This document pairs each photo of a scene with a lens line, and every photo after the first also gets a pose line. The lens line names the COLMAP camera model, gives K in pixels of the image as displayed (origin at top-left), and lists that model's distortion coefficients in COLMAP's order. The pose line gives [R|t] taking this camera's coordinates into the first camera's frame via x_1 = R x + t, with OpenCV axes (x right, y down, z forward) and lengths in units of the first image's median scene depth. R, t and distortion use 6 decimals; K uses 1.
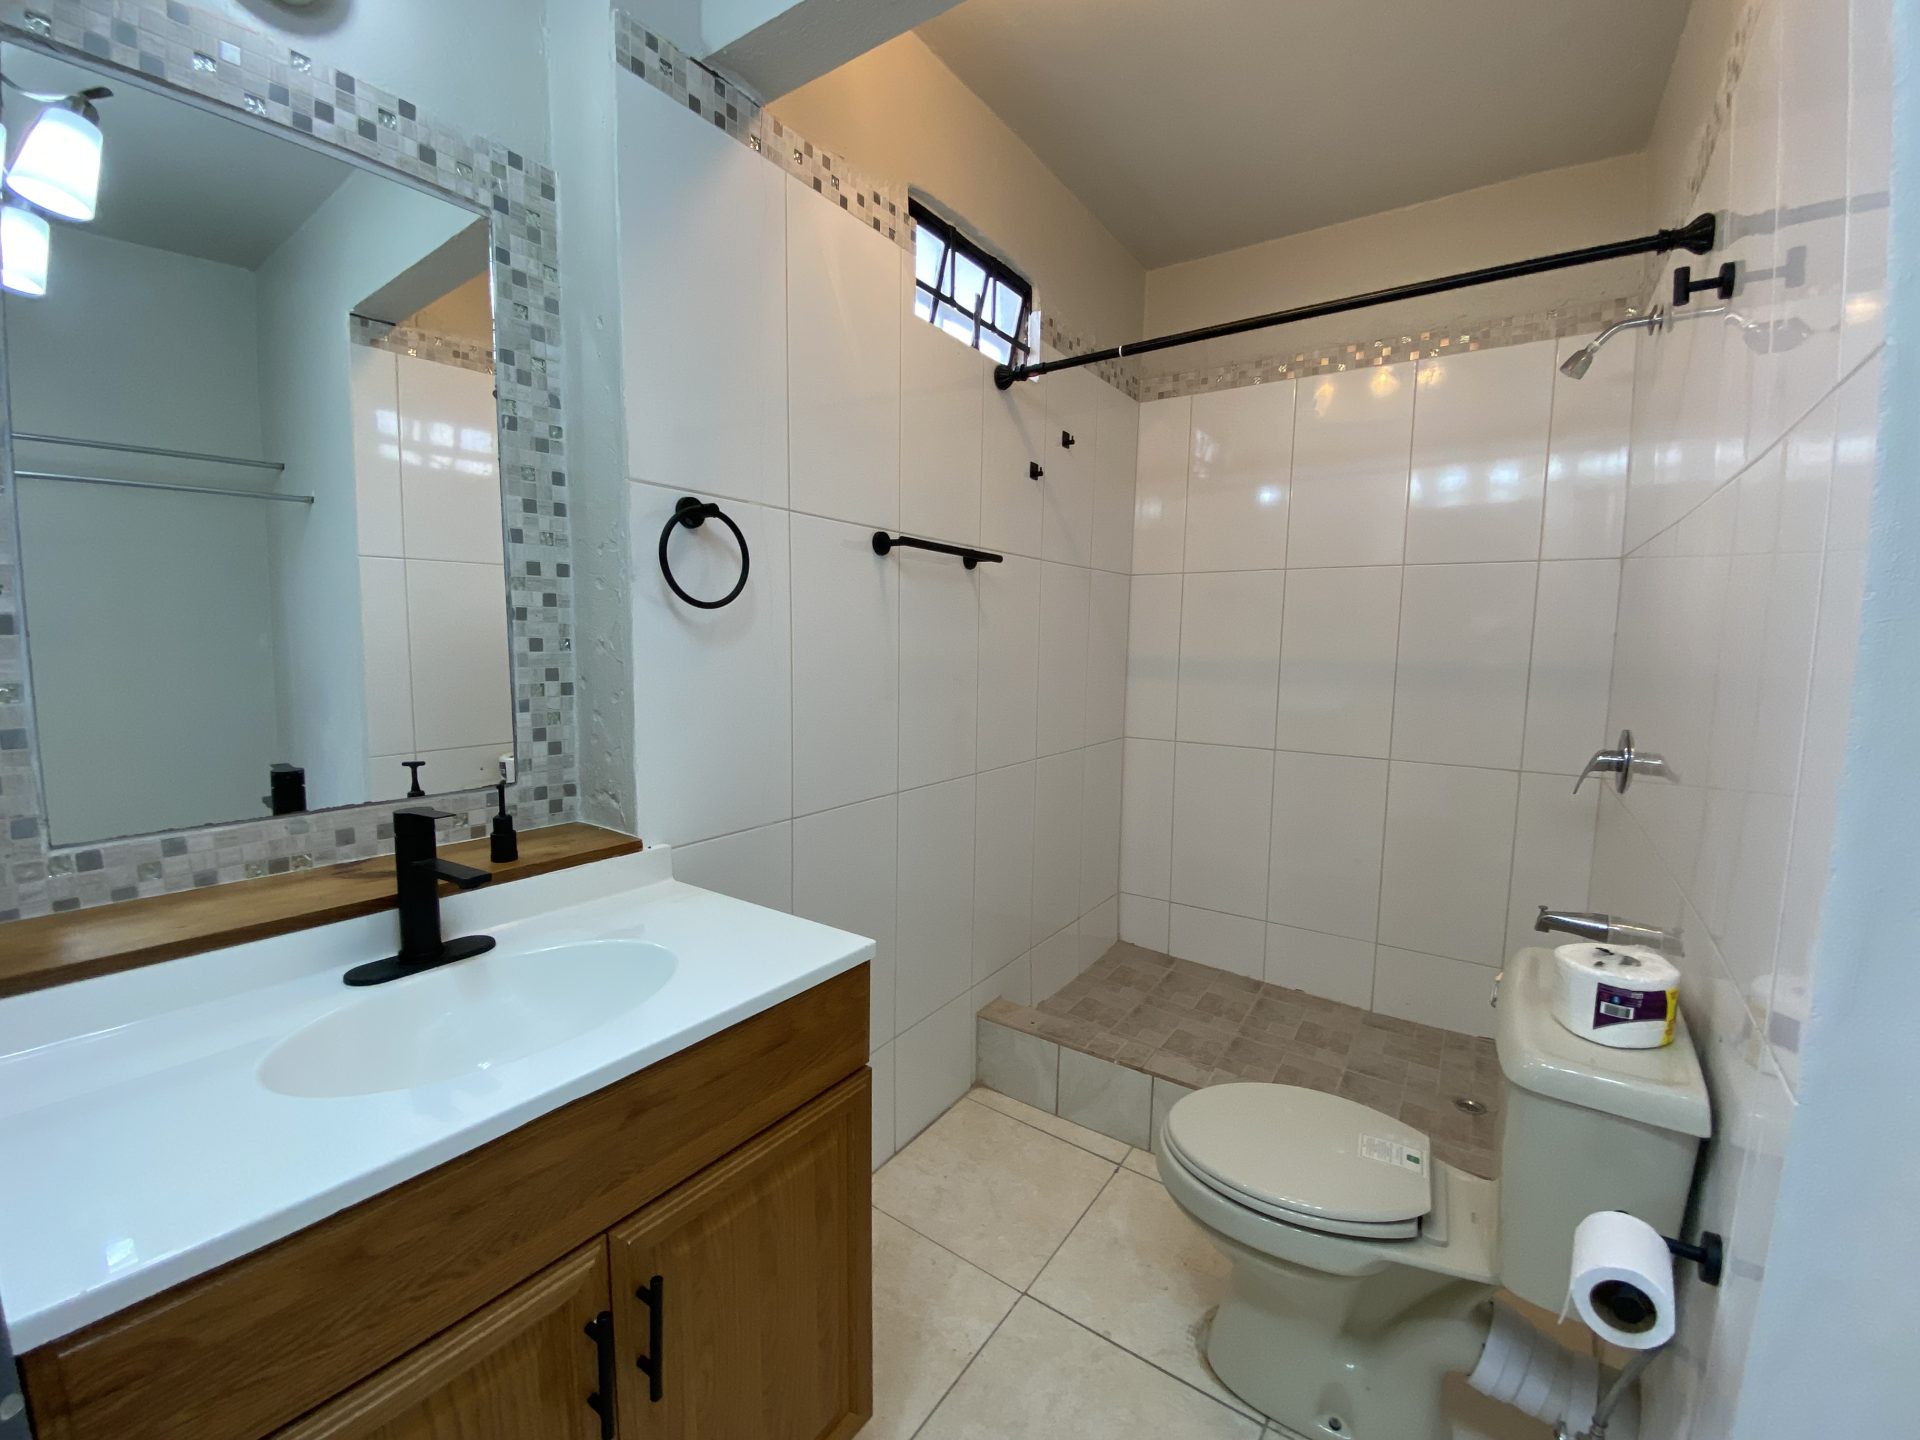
lens RADIAL K [[784.9, 0, 965.4], [0, 784.9, 720.7], [0, 0, 1]] dist [0.046035, -0.036455]
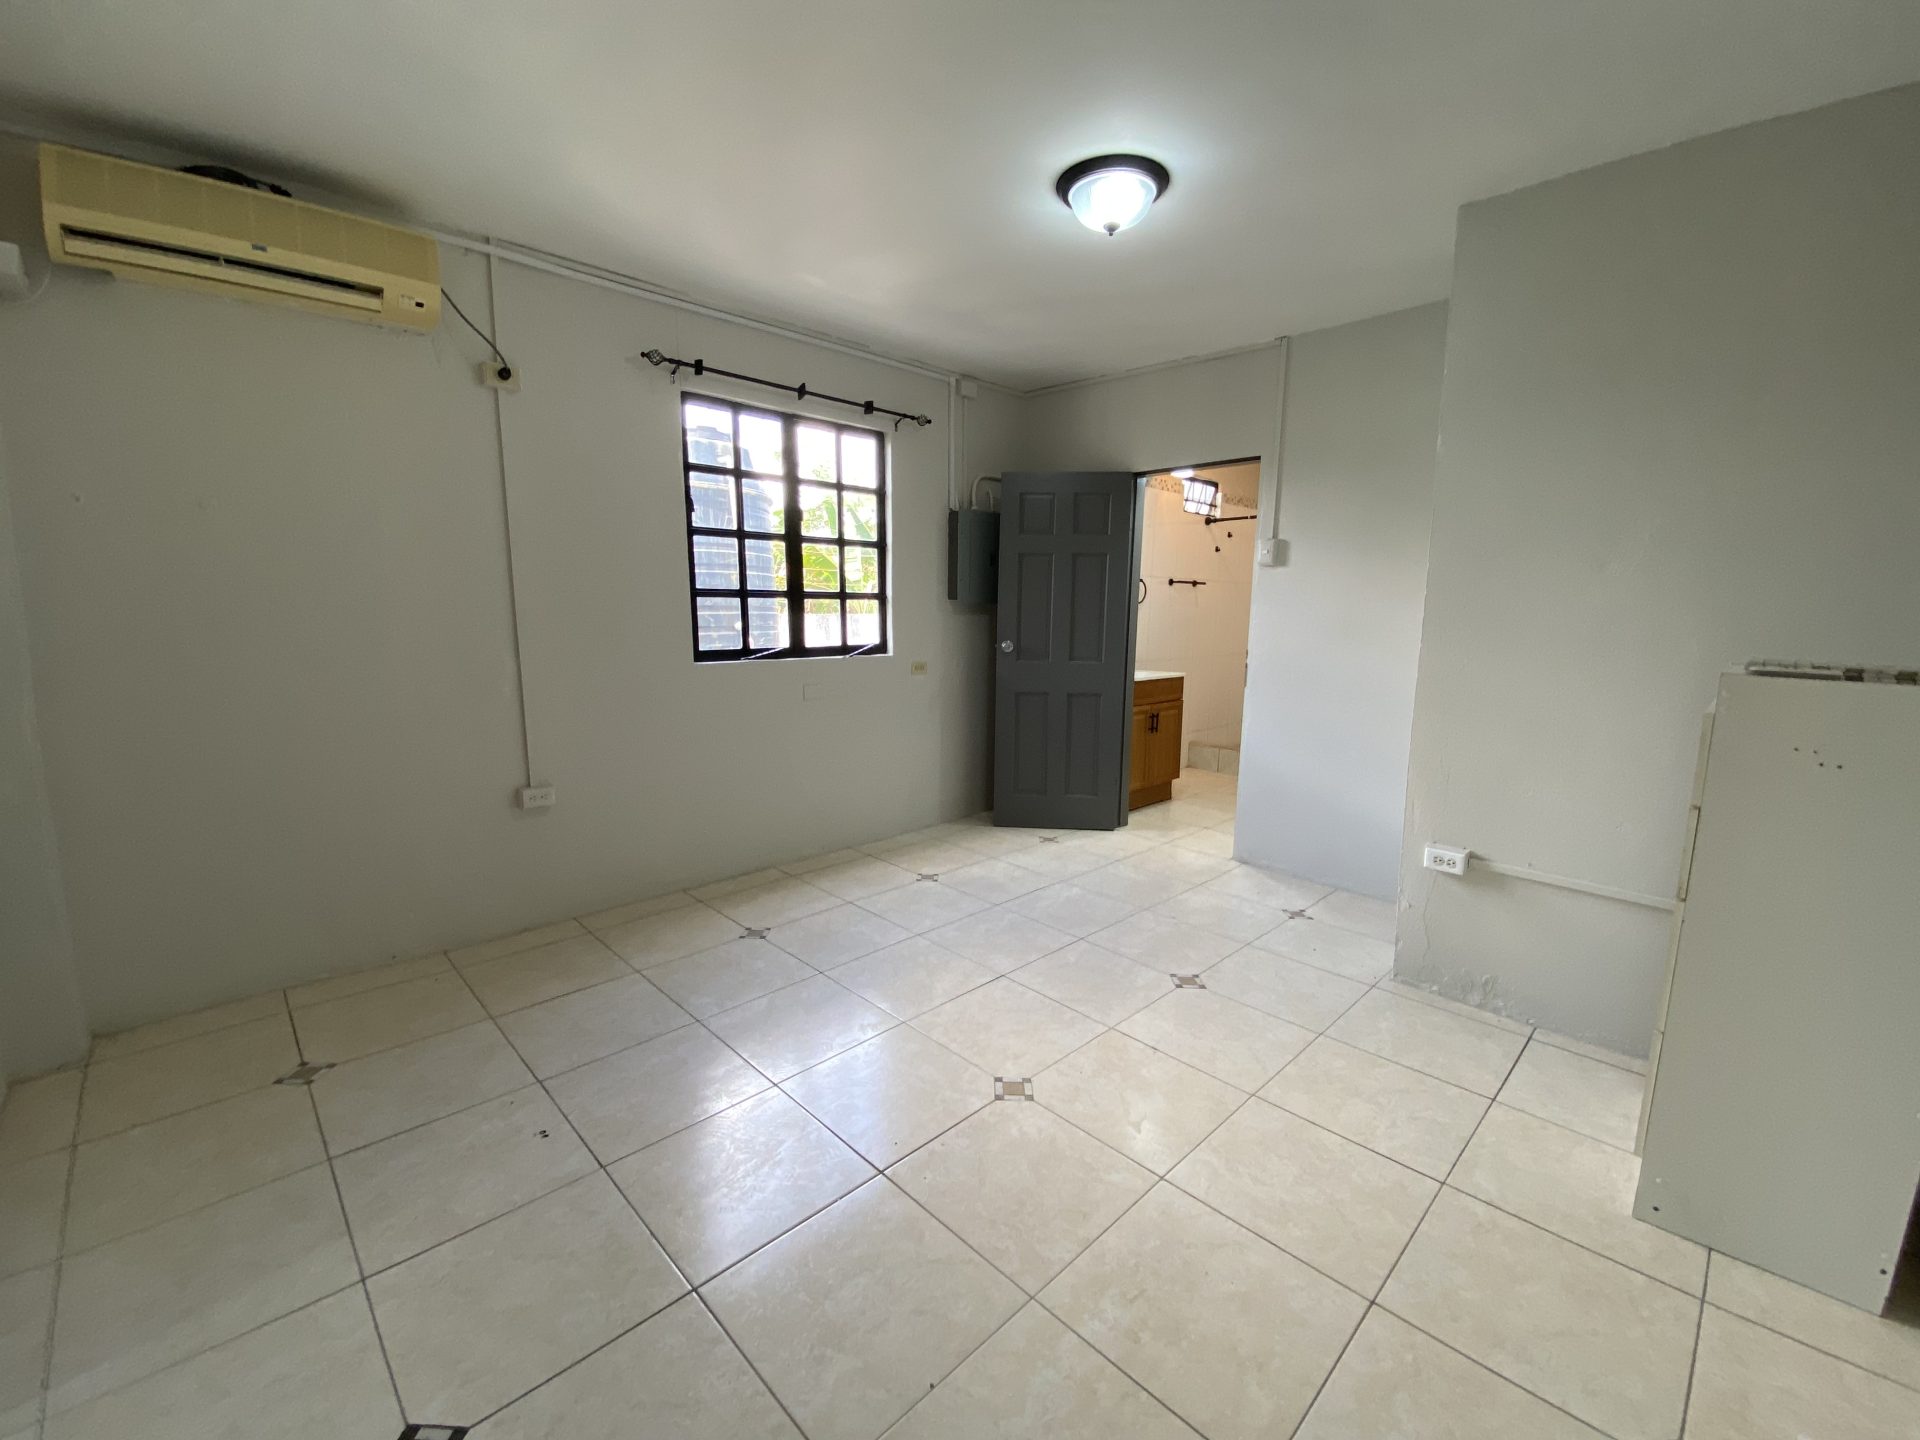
lens RADIAL K [[789.1, 0, 960.0], [0, 789.1, 720.0], [0, 0, 1]] dist [0.061129, -0.044701]
pose [[0.985097, 0.032077, -0.168982, -0.390942], [-0.023733, 0.998408, 0.051169, 0.209238], [0.170355, -0.046396, 0.984290, -2.461732]]
